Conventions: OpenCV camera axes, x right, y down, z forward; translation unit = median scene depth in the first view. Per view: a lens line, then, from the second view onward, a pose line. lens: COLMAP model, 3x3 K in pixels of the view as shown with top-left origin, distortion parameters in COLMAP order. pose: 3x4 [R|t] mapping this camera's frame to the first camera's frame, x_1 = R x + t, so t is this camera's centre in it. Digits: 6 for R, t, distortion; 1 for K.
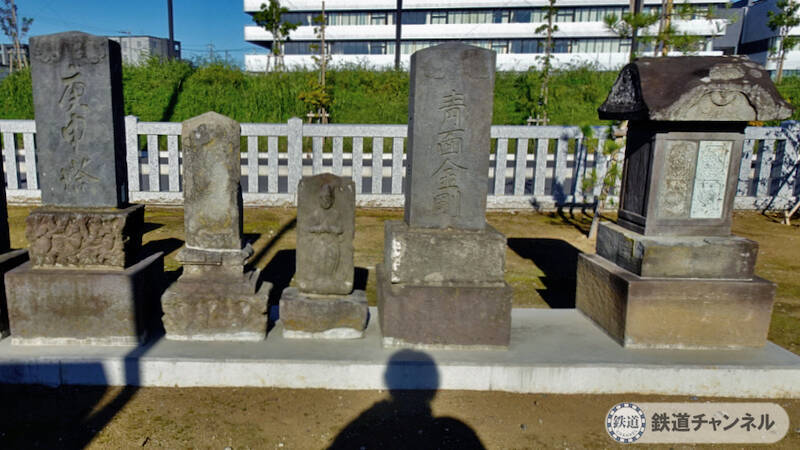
lens RADIAL K [[587.4, 0, 333.6], [0, 587.4, 258.4], [0, 0, 1]] dist [0.066346, 0.004776]
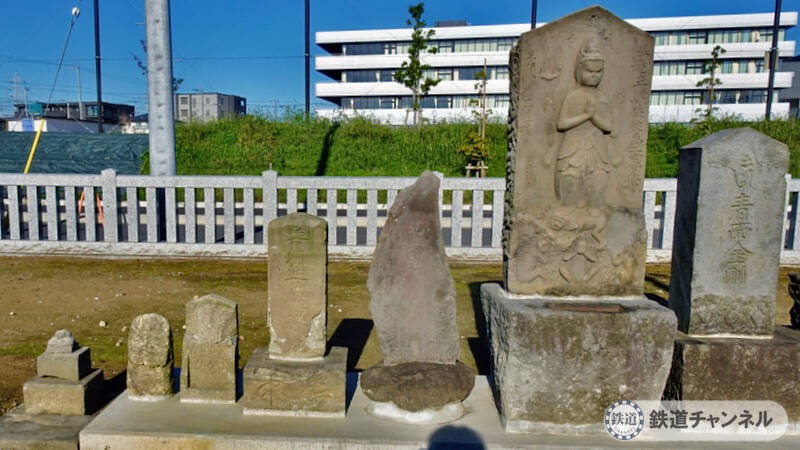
lens RADIAL K [[587.4, 0, 333.6], [0, 587.4, 258.4], [0, 0, 1]] dist [0.066346, 0.004776]
pose [[0.999611, 0.004078, -0.027577, -0.207174], [-0.006371, 0.996480, -0.083589, -0.004946], [0.027139, 0.083732, 0.996119, 0.013189]]
